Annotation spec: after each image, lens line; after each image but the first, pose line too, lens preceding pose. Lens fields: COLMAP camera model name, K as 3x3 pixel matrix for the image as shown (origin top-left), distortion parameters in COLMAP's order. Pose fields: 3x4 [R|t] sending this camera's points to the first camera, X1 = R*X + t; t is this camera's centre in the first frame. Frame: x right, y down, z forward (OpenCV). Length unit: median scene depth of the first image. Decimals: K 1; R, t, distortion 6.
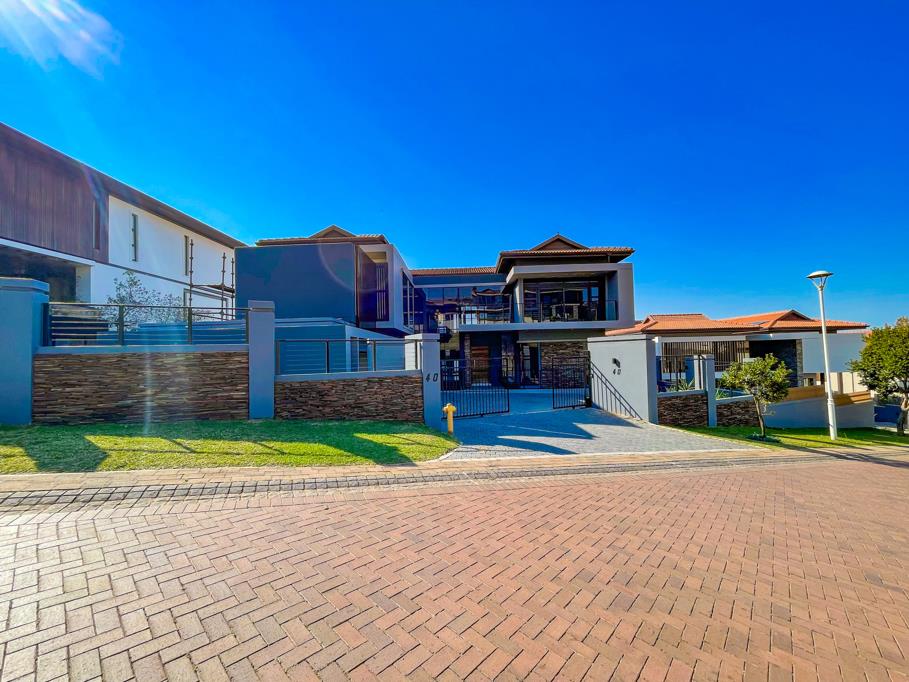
lens RADIAL K [[366.1, 0, 454.5], [0, 366.1, 341.0], [0, 0, 1]] dist [0.001039, 0.000350]
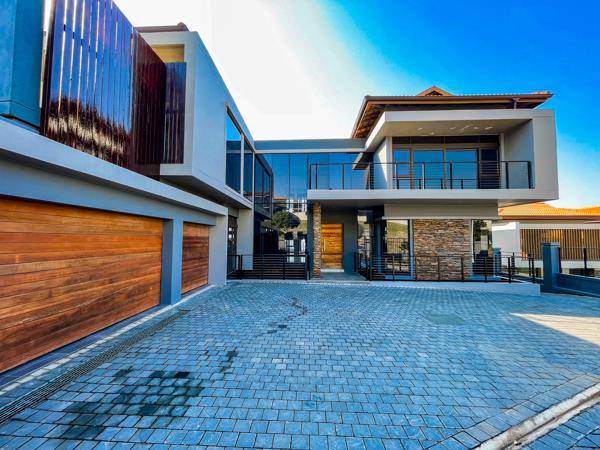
lens RADIAL K [[241.7, 0, 300.0], [0, 241.7, 225.0], [0, 0, 1]] dist [0.001039, 0.000350]
pose [[0.999542, 0.027187, -0.013275, 0.005561], [-0.027489, 0.999354, -0.023163, 0.034894], [0.012637, 0.023518, 0.999644, 0.506538]]
